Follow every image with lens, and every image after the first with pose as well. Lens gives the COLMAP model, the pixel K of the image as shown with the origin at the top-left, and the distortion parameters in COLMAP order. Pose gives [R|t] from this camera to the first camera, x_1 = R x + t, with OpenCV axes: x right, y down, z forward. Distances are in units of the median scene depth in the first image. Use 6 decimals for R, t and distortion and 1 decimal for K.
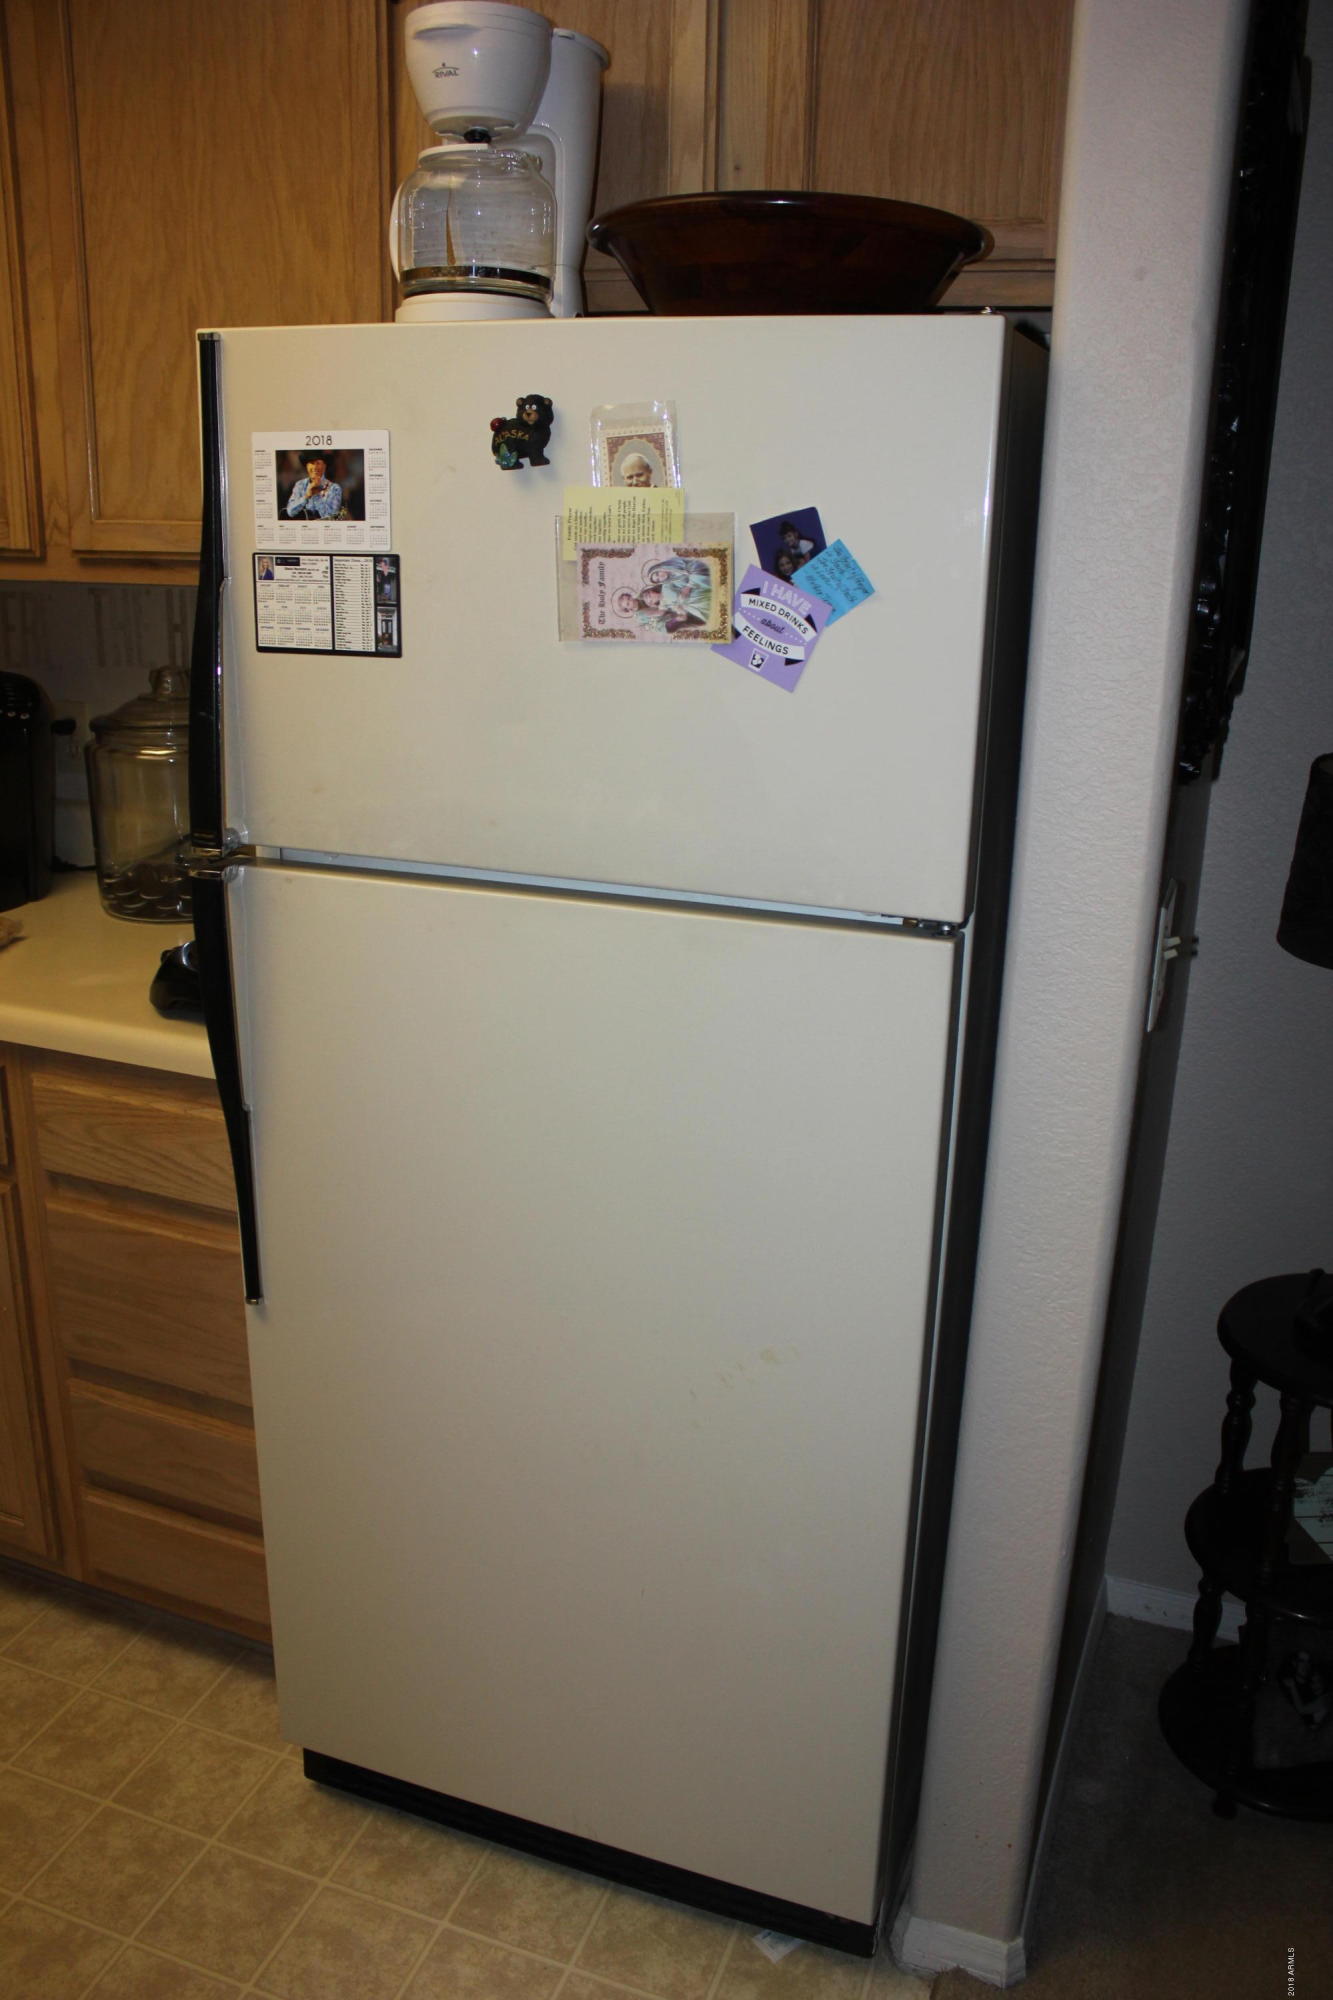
lens RADIAL K [[1672.9, 0, 666.5], [0, 1672.9, 1000.0], [0, 0, 1]] dist [-0.170085, 0.152926]
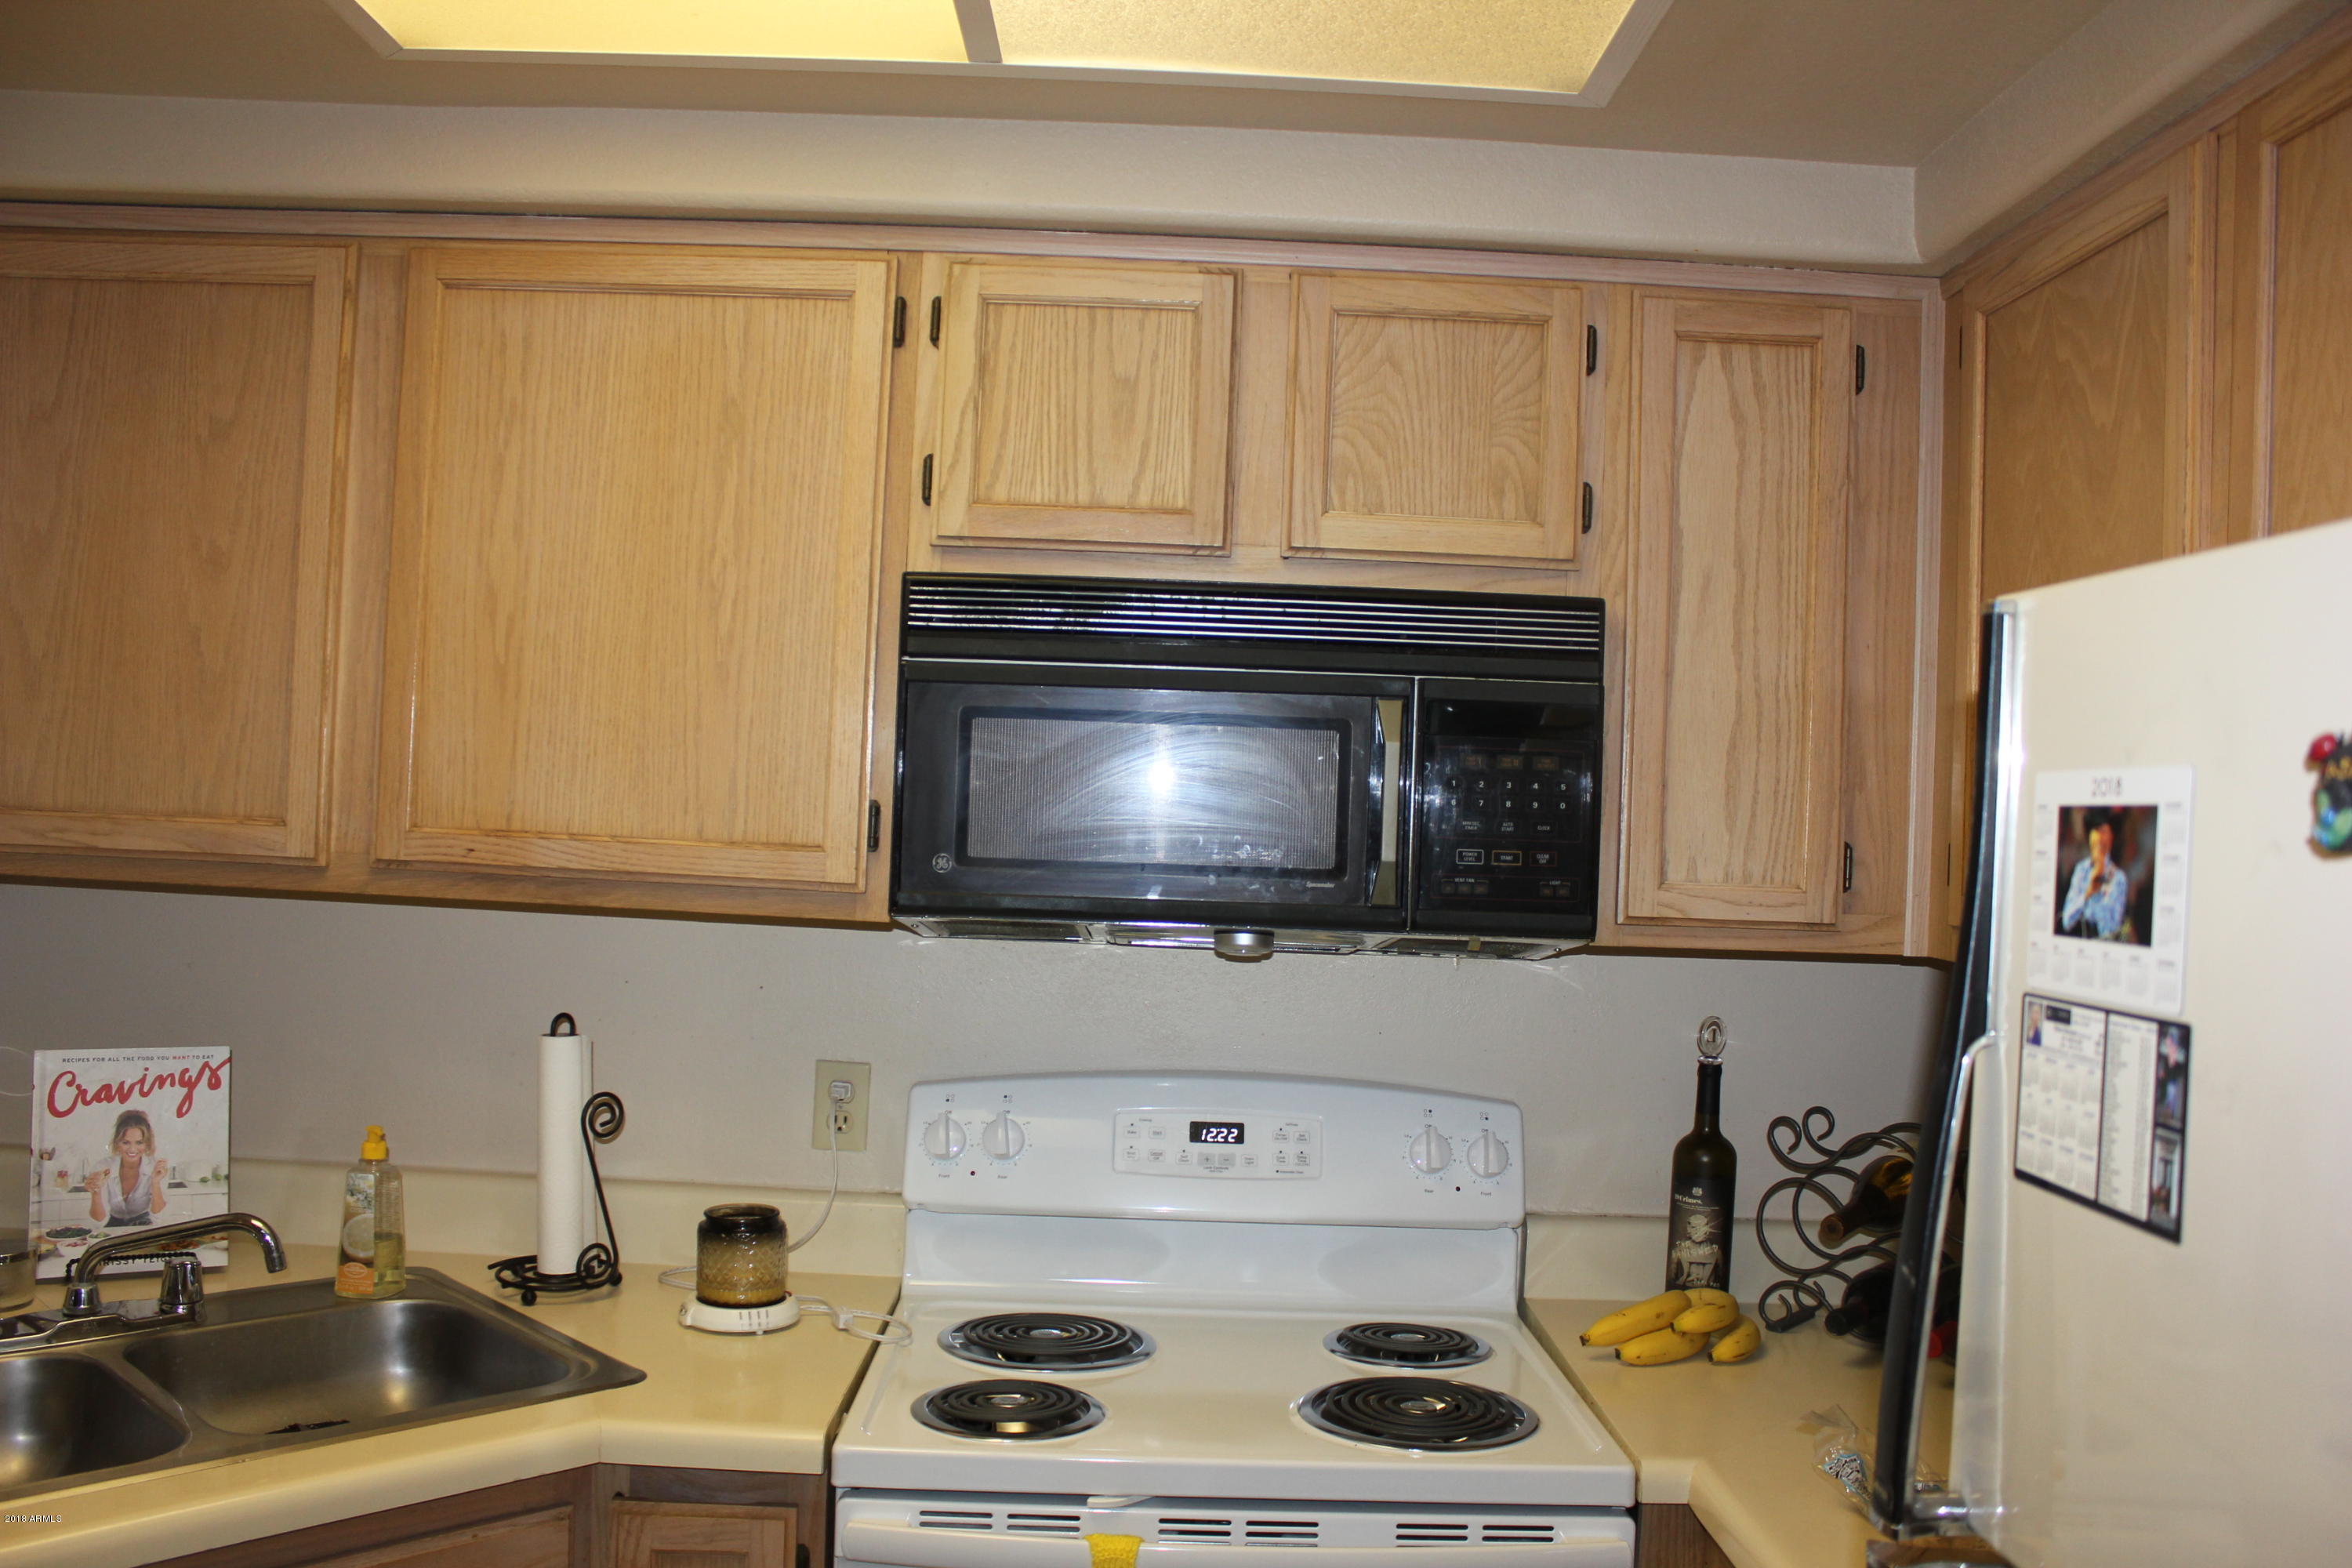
lens RADIAL K [[1967.4, 0, 1176.0], [0, 1967.4, 784.0], [0, 0, 1]] dist [-0.170085, 0.152926]
pose [[0.382103, -0.009732, -0.924068, 0.220761], [-0.313920, 0.939116, -0.139697, -0.166932], [0.869167, 0.343462, 0.355784, 0.528311]]
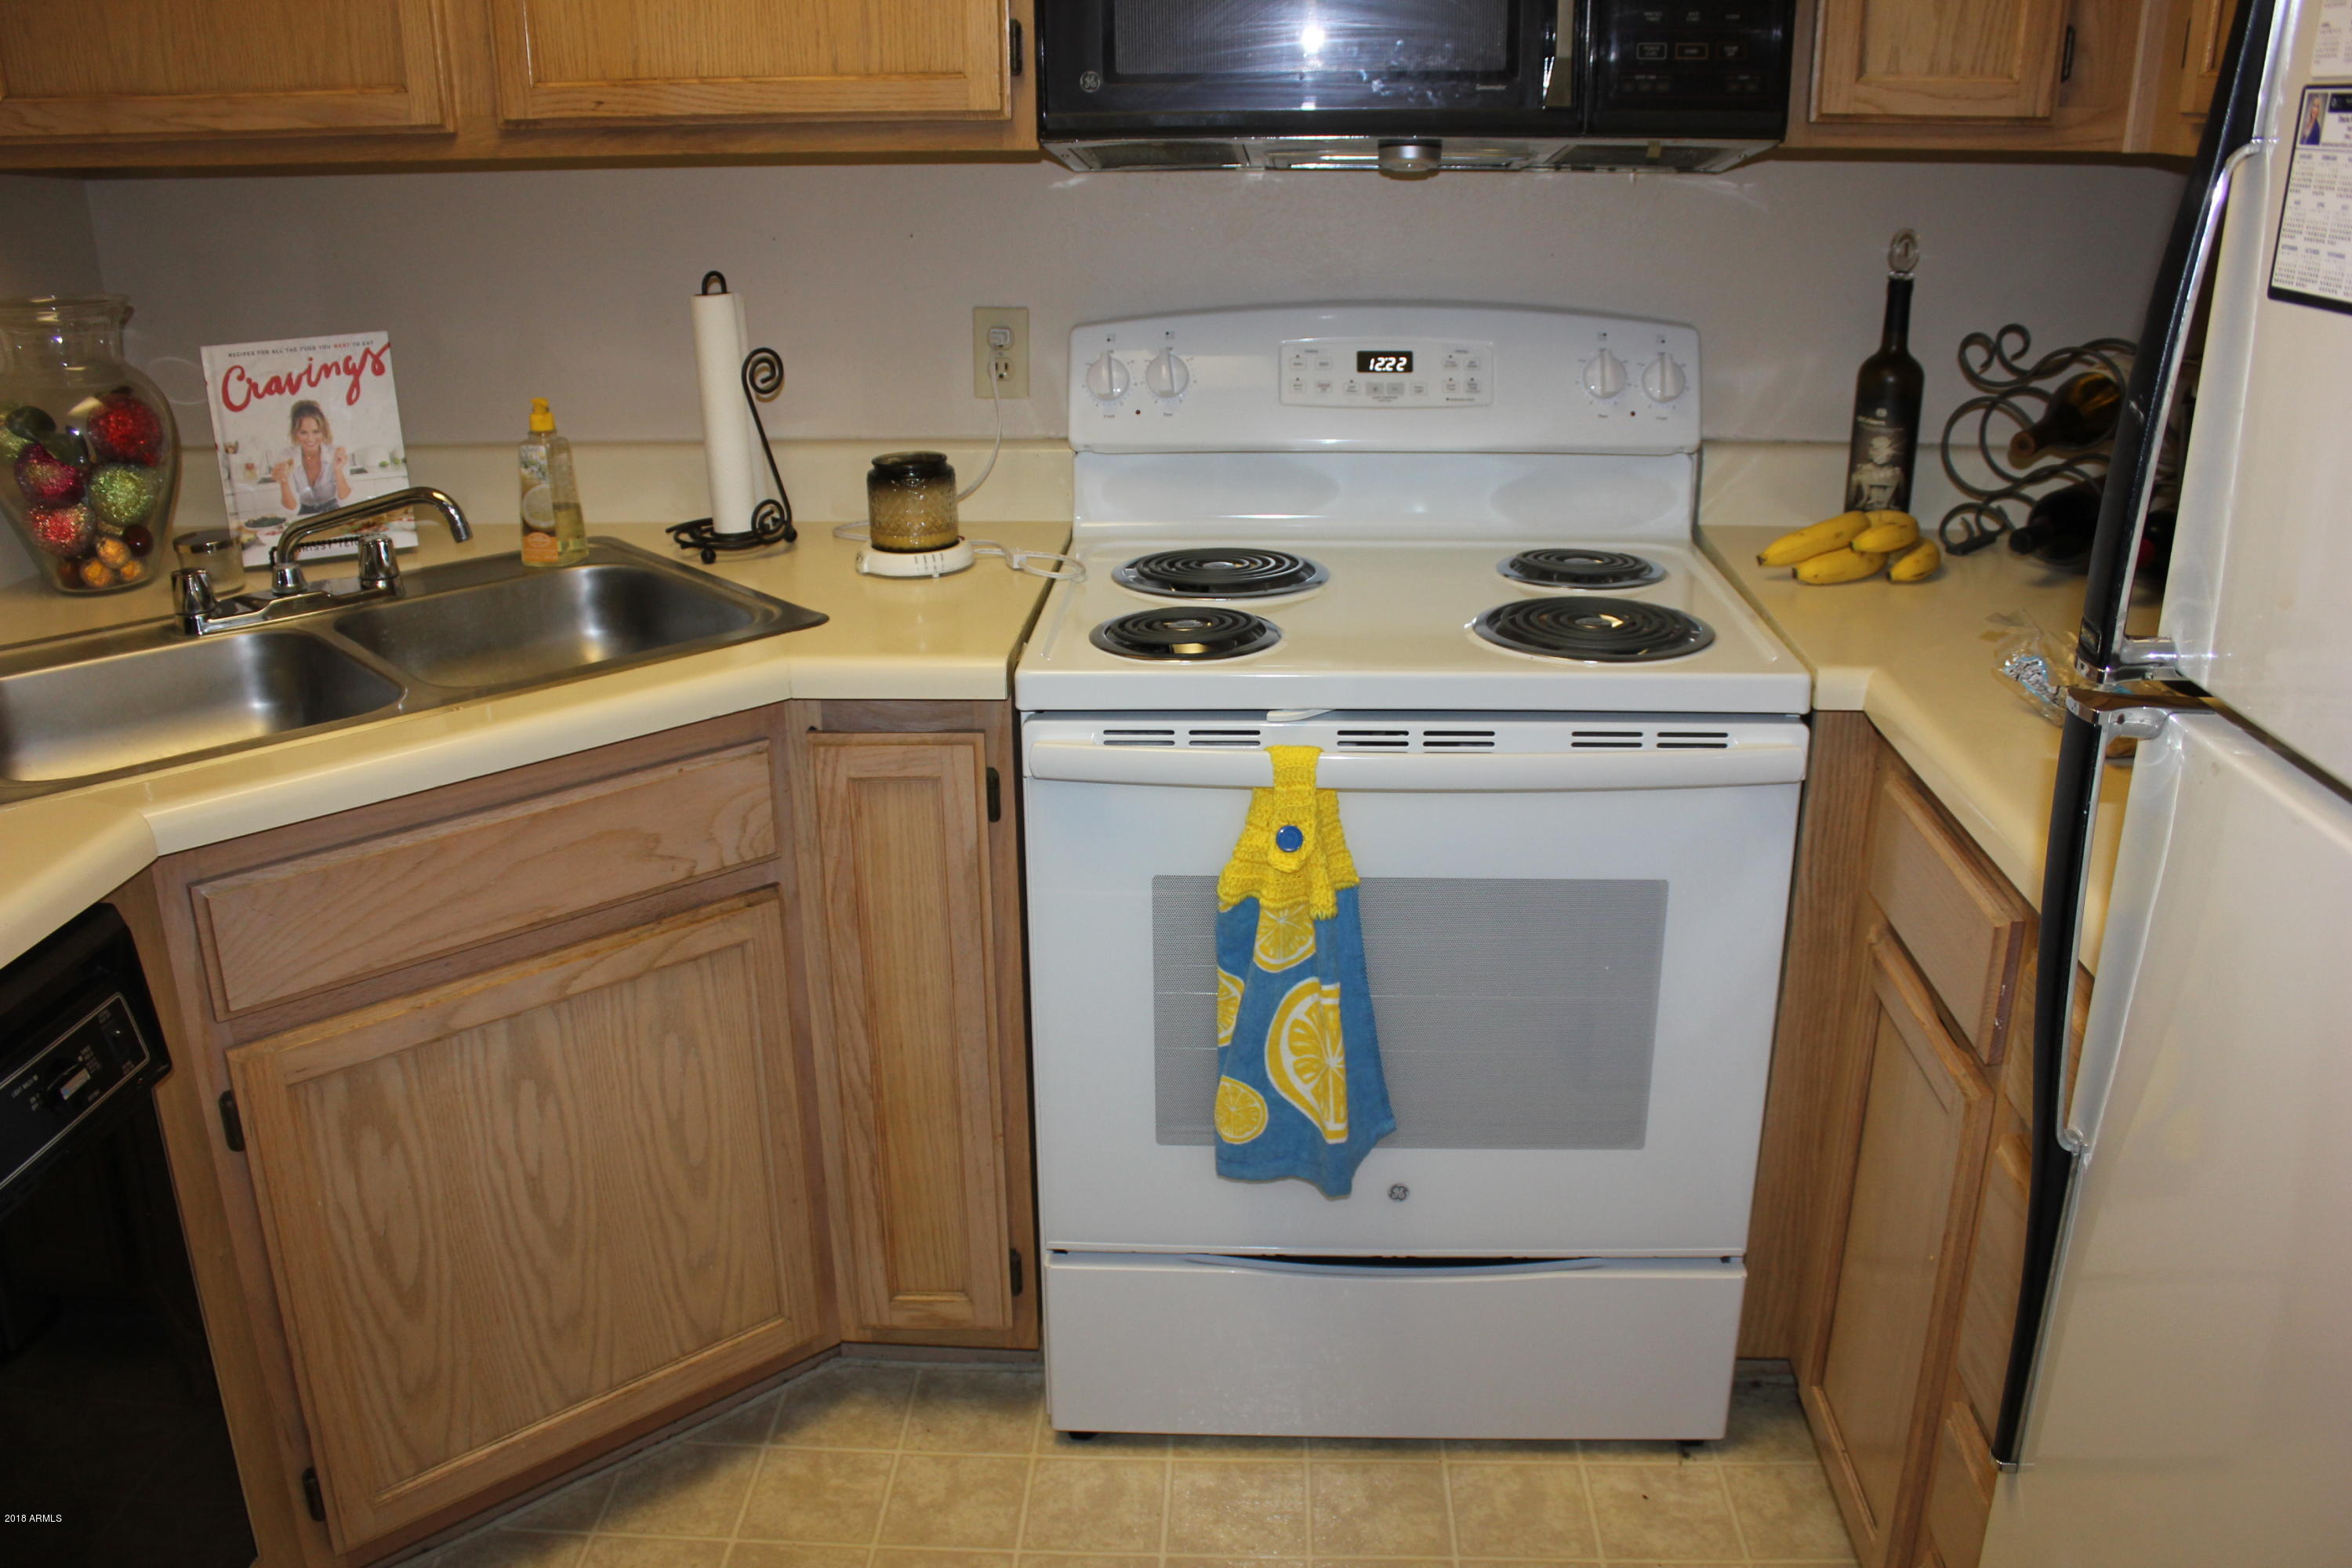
lens RADIAL K [[1967.4, 0, 1176.0], [0, 1967.4, 784.0], [0, 0, 1]] dist [-0.170085, 0.152926]
pose [[0.313378, 0.311025, -0.897250, 0.199192], [-0.277127, 0.933668, 0.226858, -0.119193], [0.908292, 0.177560, 0.378785, 0.545301]]
